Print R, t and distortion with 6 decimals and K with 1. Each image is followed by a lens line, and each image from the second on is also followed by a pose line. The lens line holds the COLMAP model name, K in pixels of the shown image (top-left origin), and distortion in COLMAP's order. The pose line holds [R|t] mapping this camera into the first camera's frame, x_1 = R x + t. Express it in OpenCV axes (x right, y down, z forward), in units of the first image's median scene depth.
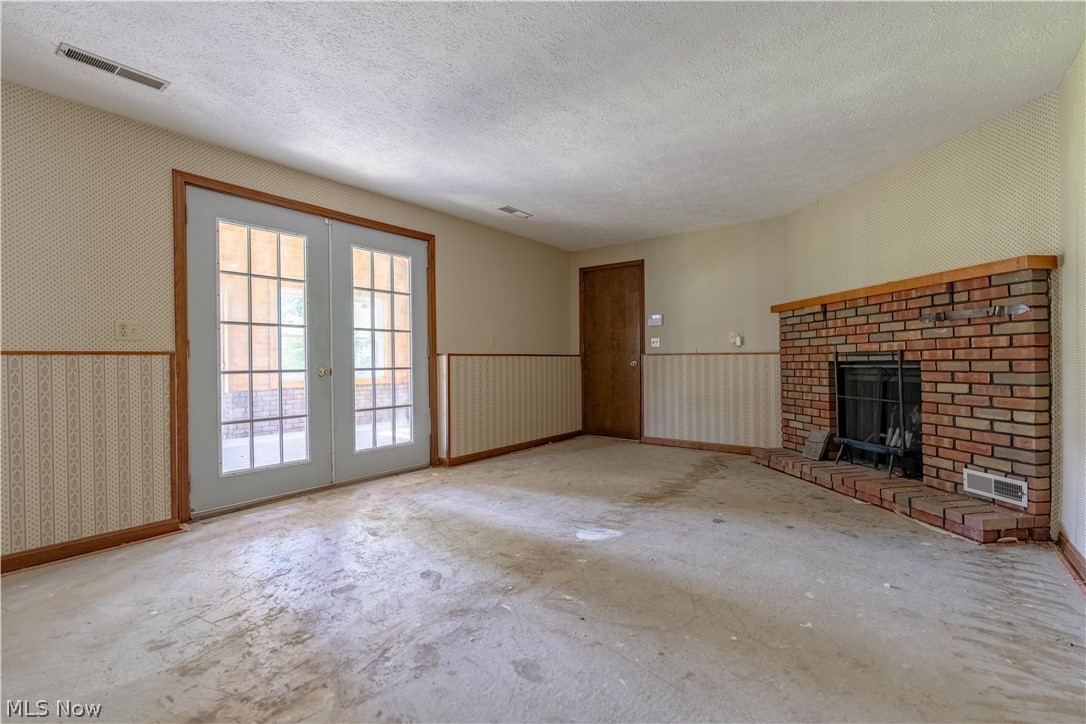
lens RADIAL K [[487.8, 0, 541.2], [0, 487.8, 360.9], [0, 0, 1]] dist [-0.004766, 0.002244]
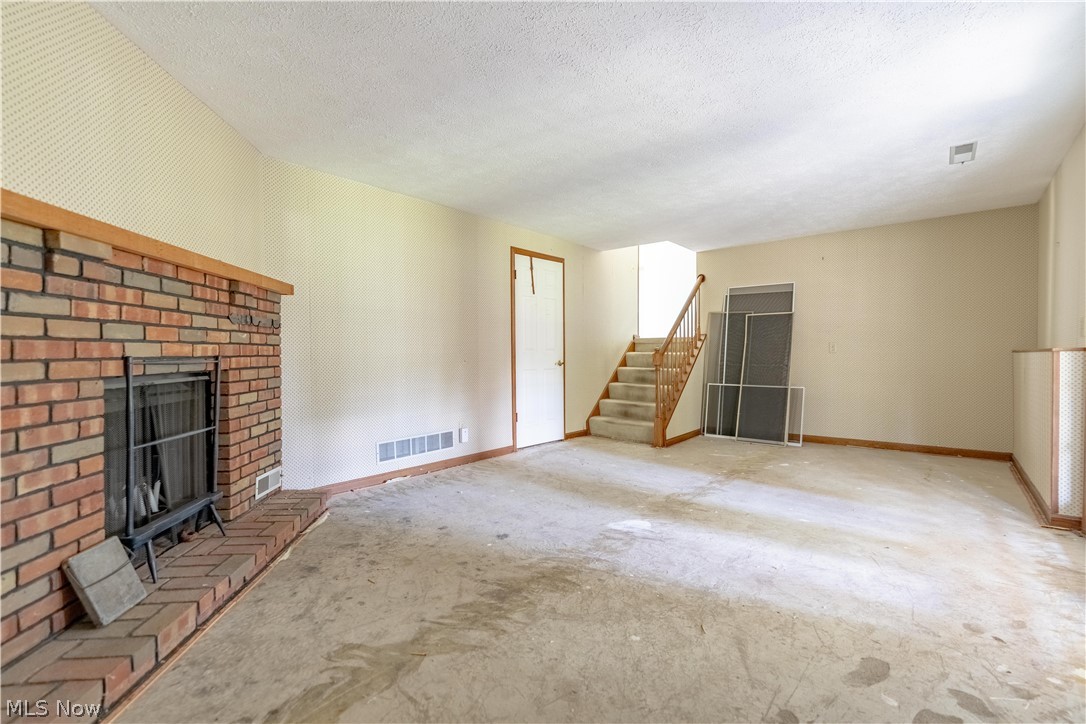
lens RADIAL K [[487.8, 0, 545.5], [0, 487.8, 360.5], [0, 0, 1]] dist [-0.004766, 0.002244]
pose [[-0.999285, 0.013823, 0.035197, 0.205241], [0.014226, 0.999836, 0.011250, -0.015790], [-0.035036, 0.011743, -0.999317, 1.630100]]
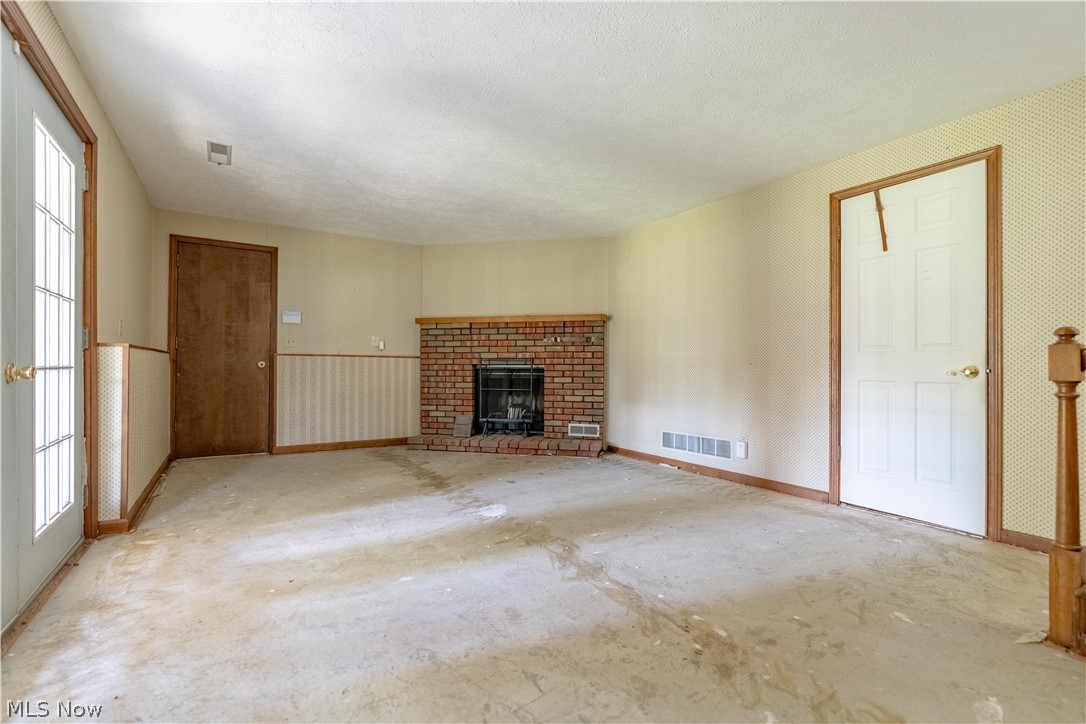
lens RADIAL K [[487.8, 0, 543.3], [0, 487.8, 361.3], [0, 0, 1]] dist [-0.004766, 0.002244]
pose [[0.337647, 0.018146, 0.941098, -0.742445], [-0.009925, 0.999827, -0.015718, 0.013770], [-0.941221, -0.004033, 0.337768, 0.392154]]
